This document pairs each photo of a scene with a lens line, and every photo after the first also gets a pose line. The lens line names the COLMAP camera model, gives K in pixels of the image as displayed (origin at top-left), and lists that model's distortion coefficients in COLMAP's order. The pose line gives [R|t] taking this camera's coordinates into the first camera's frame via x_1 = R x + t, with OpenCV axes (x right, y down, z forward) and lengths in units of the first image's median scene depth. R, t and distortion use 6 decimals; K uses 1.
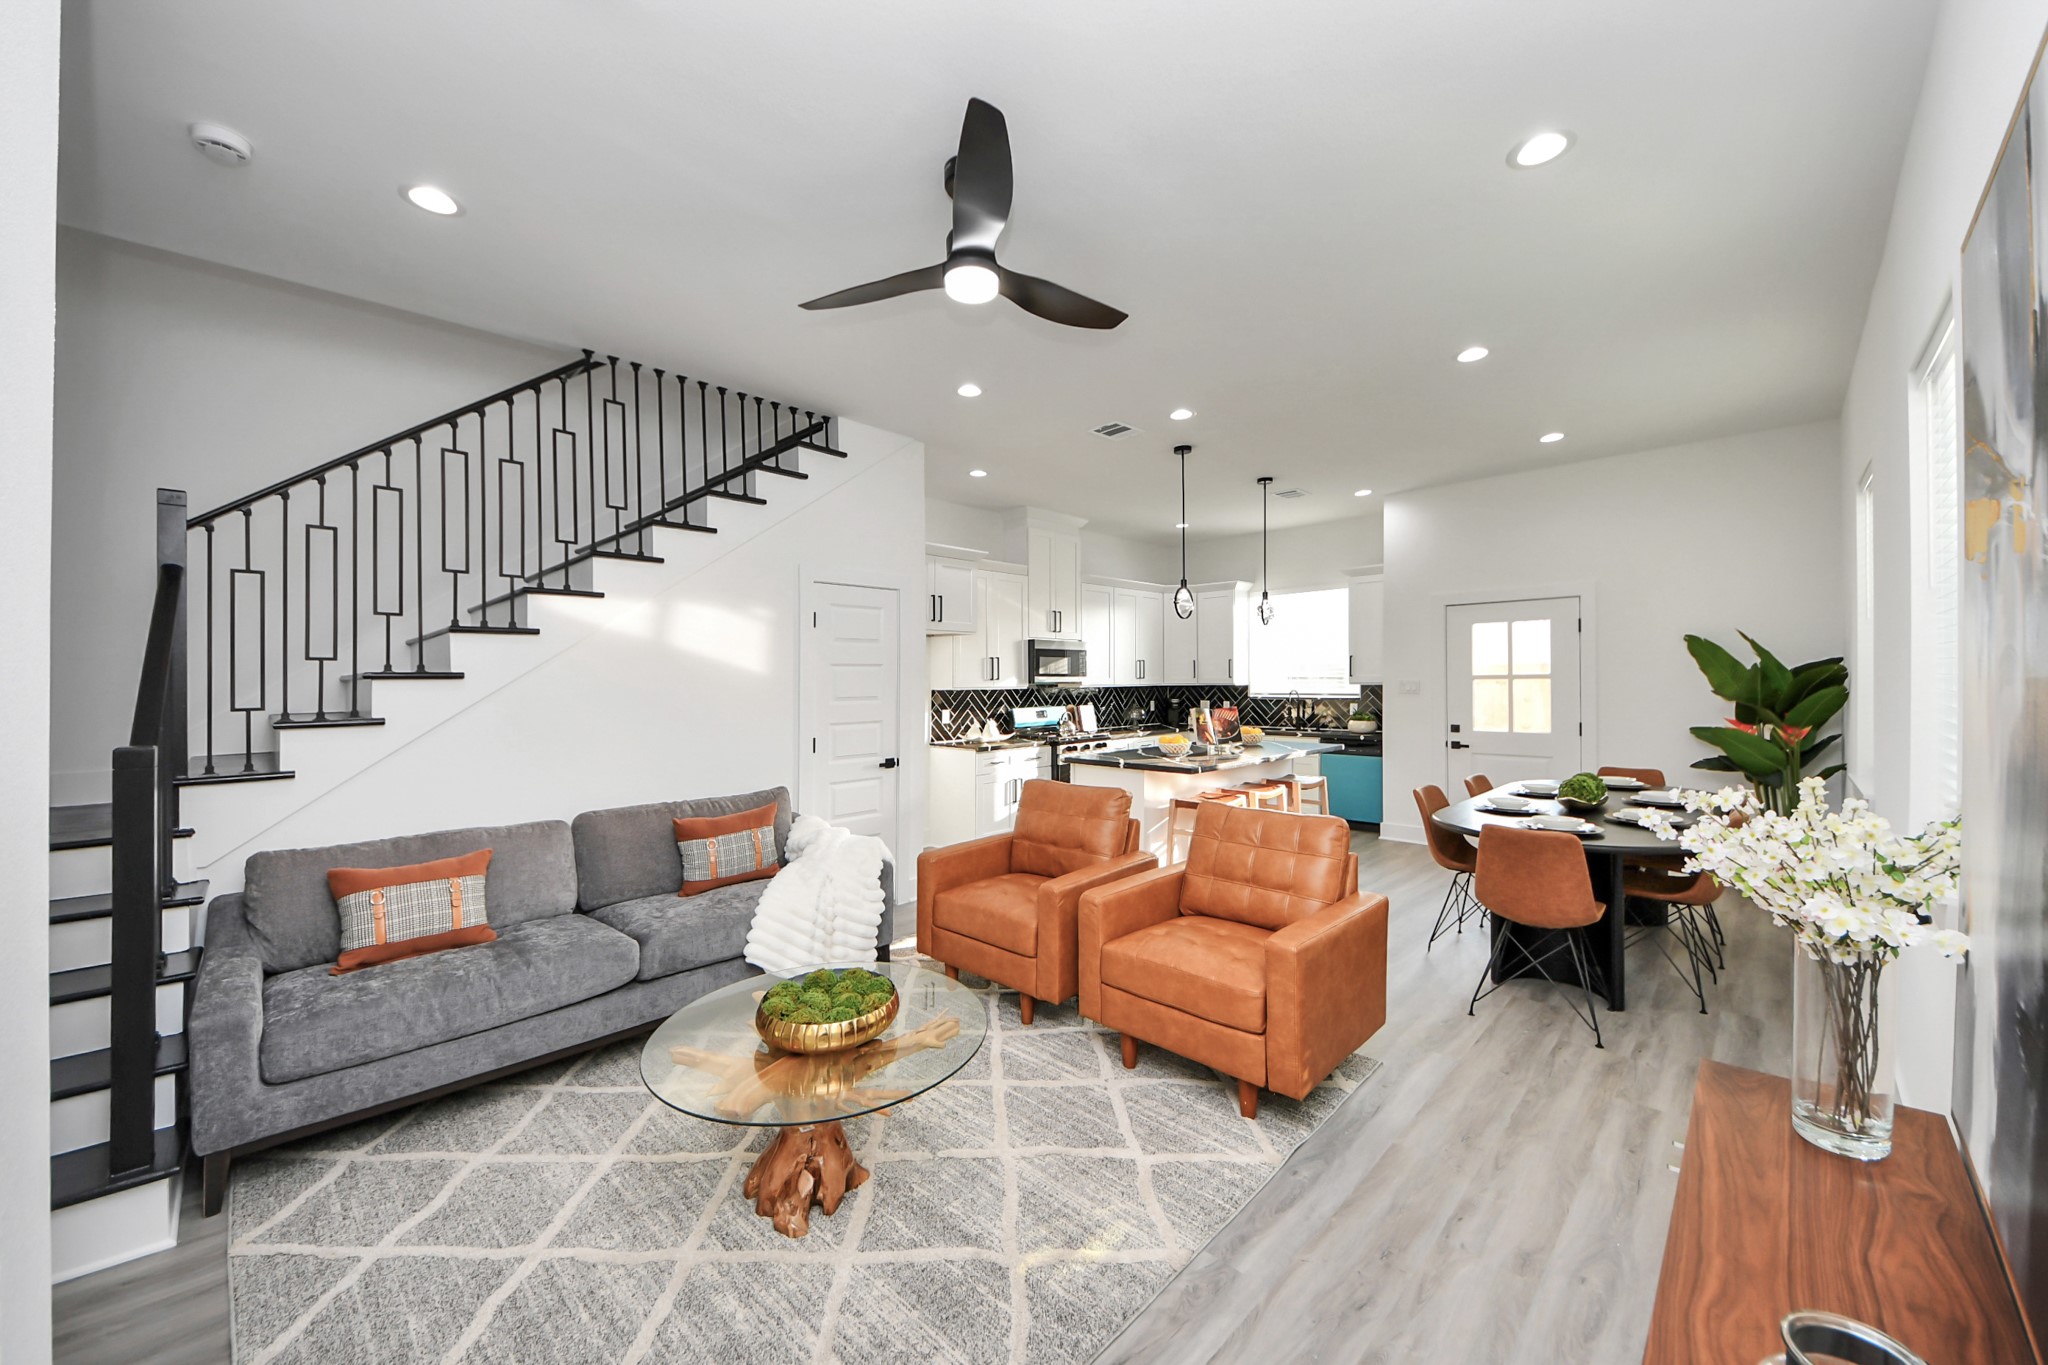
lens RADIAL K [[743.7, 0, 1024.0], [0, 743.7, 682.5], [0, 0, 1]] dist [0.047333, -0.036935]
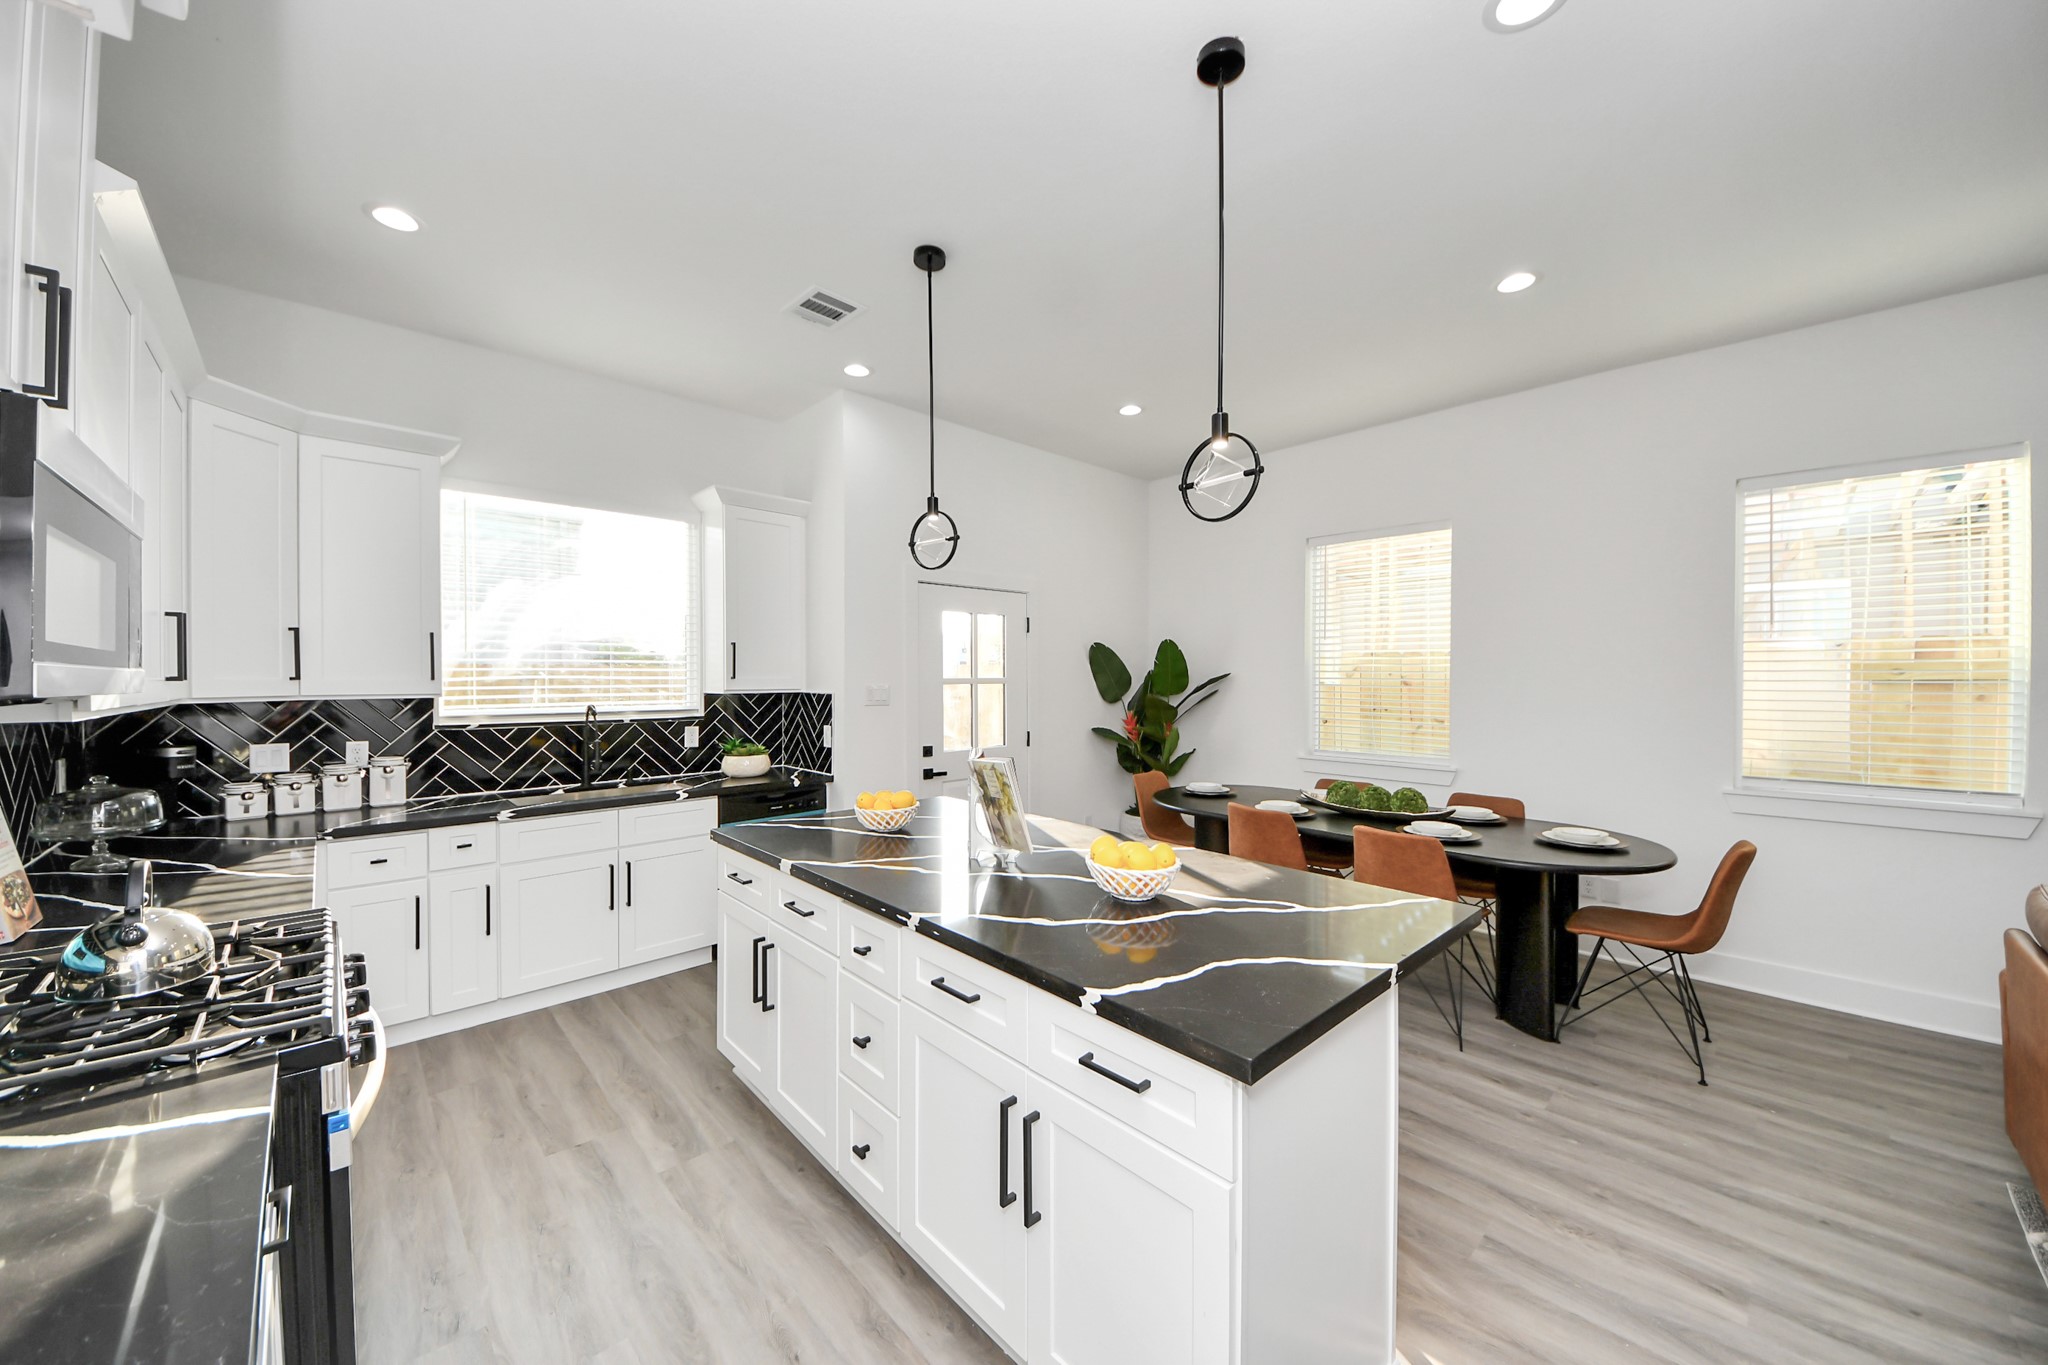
lens RADIAL K [[732.2, 0, 1020.1], [0, 732.2, 679.4], [0, 0, 1]] dist [0.018159, -0.014411]
pose [[0.031261, 0.007714, 0.999481, -0.108899], [0.002084, 0.999968, -0.007783, -0.002617], [-0.999509, 0.002327, 0.031244, 0.793041]]
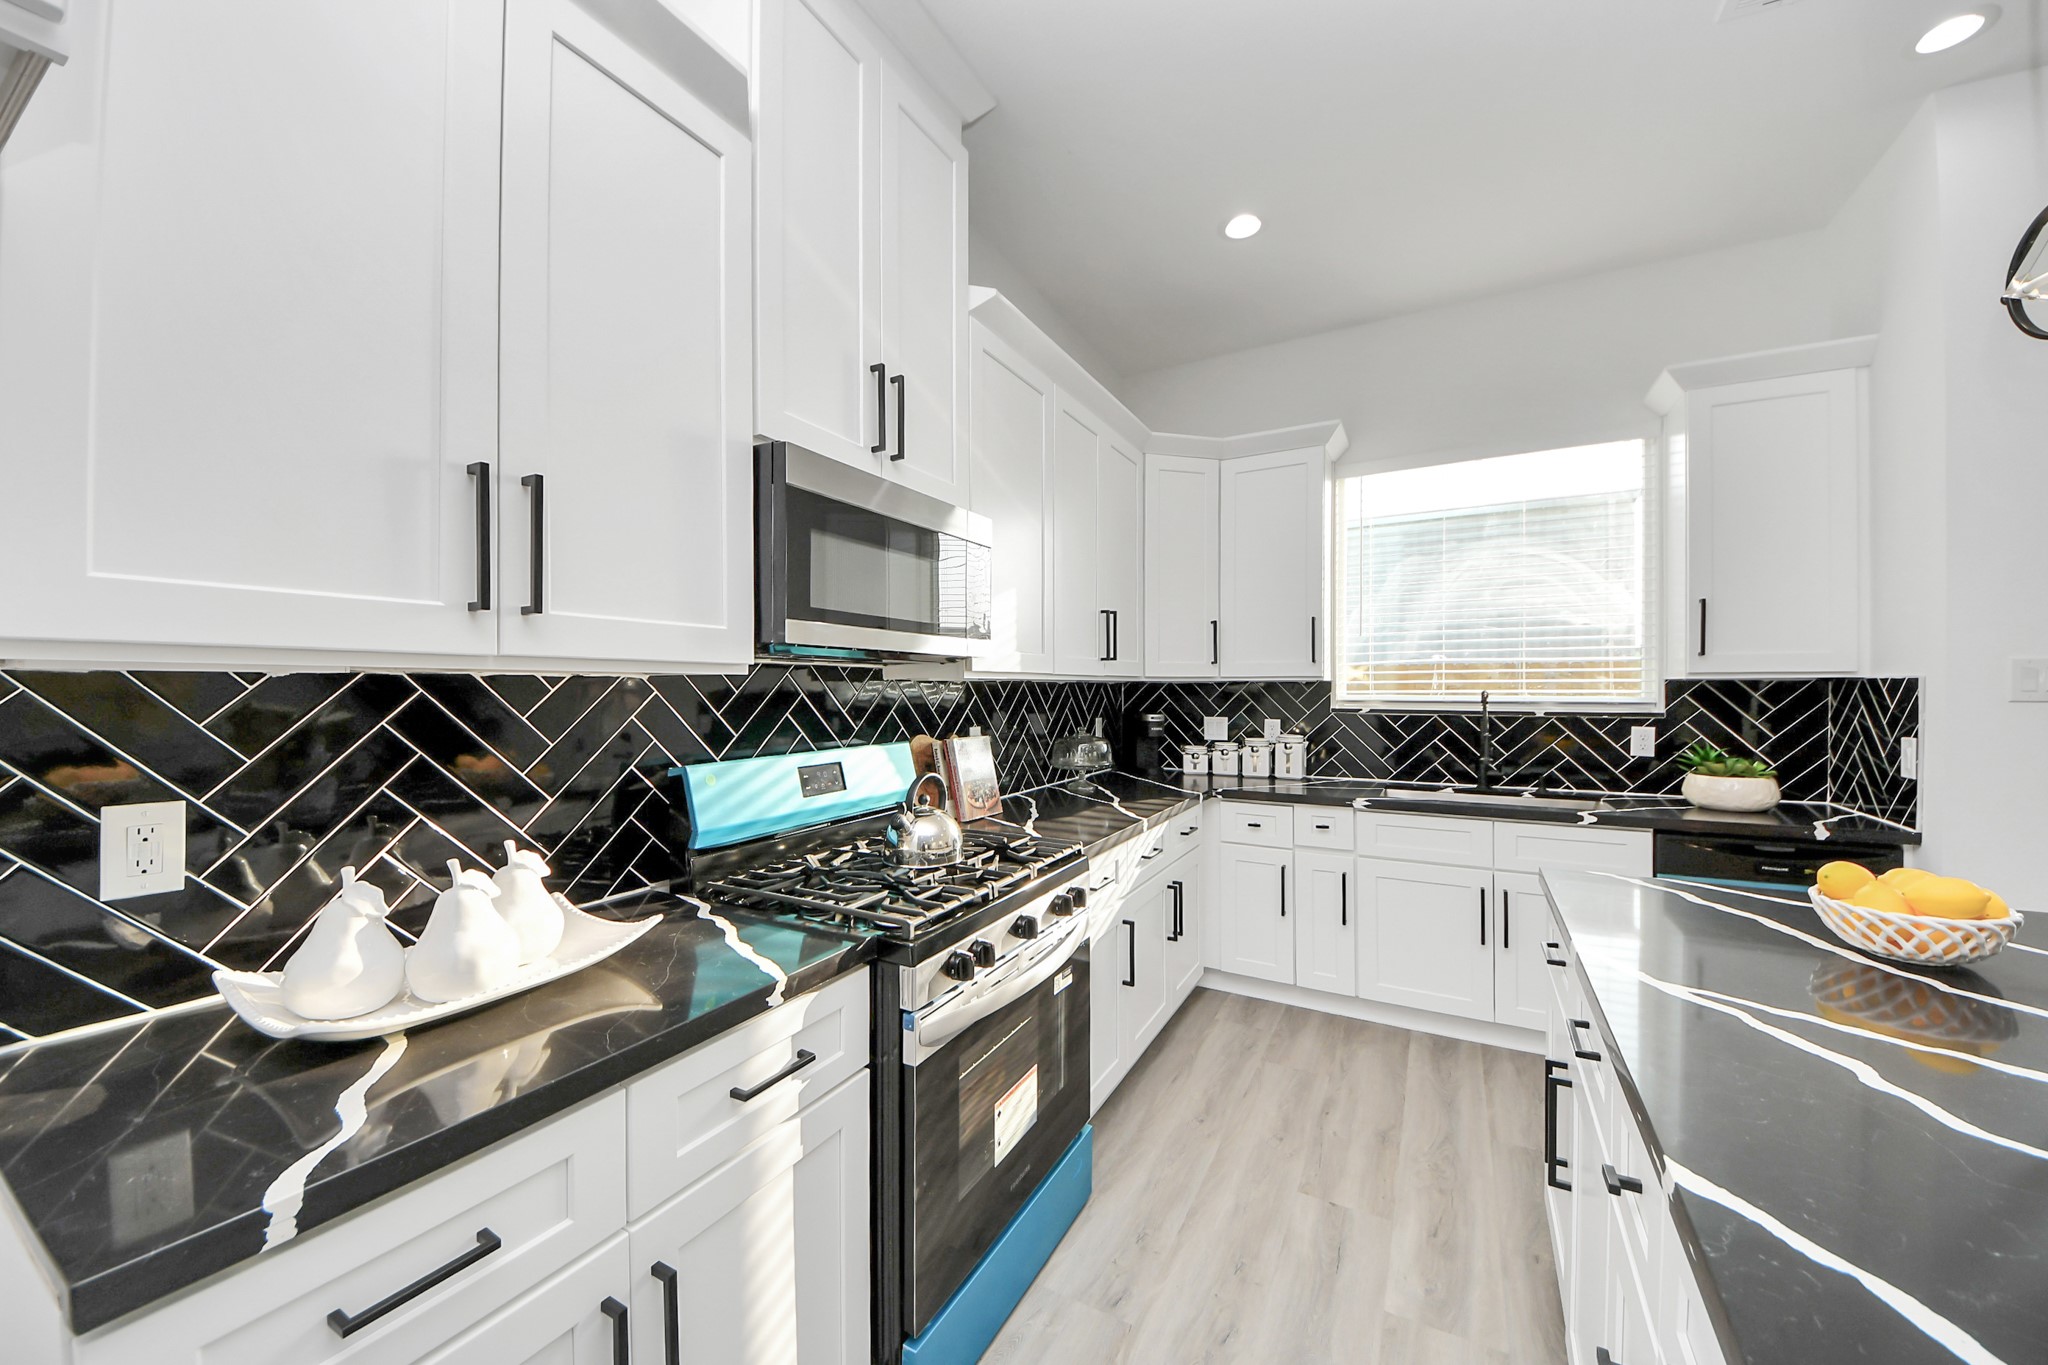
lens RADIAL K [[726.4, 0, 1000.3], [0, 726.4, 683.8], [0, 0, 1]] dist [-0.000021, -0.011653]
pose [[0.969741, 0.008483, 0.243988, 0.022980], [-0.007215, 0.999955, -0.006089, 0.010954], [-0.244029, 0.004144, 0.969759, 0.769999]]
